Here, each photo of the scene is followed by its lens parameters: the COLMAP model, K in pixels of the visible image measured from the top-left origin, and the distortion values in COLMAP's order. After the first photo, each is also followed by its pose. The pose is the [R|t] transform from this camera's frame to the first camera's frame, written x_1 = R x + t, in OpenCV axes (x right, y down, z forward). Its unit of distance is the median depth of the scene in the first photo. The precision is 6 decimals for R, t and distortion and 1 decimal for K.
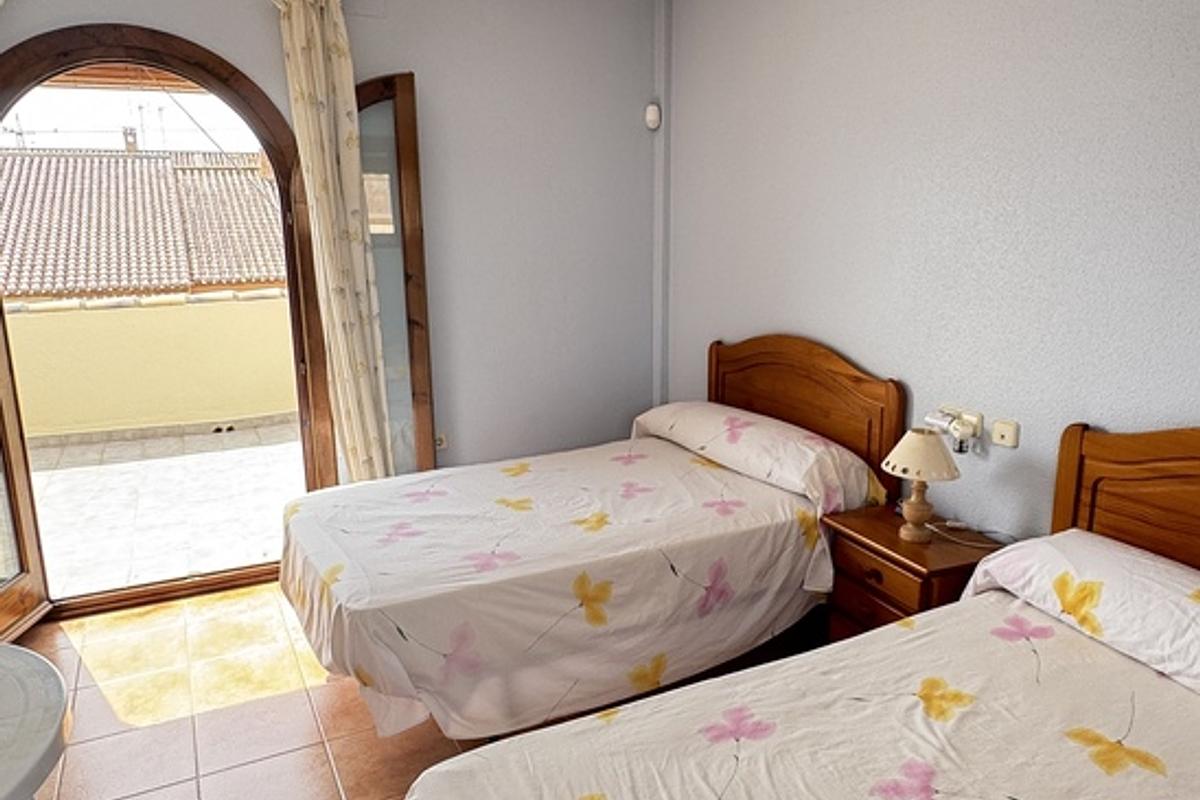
lens RADIAL K [[859.5, 0, 621.0], [0, 859.5, 380.9], [0, 0, 1]] dist [-0.001843, 0.001955]
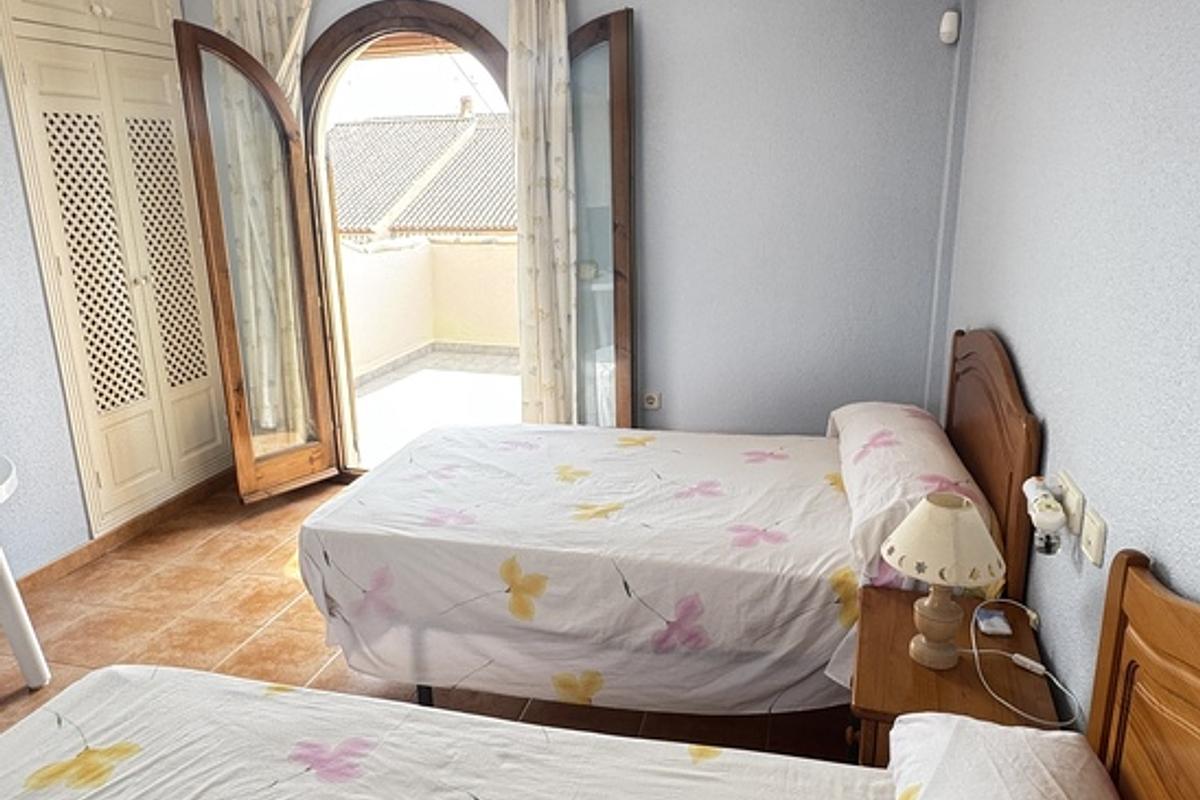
lens RADIAL K [[859.5, 0, 609.3], [0, 859.5, 400.2], [0, 0, 1]] dist [-0.001843, 0.001955]
pose [[0.743529, 0.171166, -0.646426, 0.527182], [-0.118816, 0.985120, 0.124184, -0.061062], [0.658063, -0.015528, 0.752802, 0.331866]]
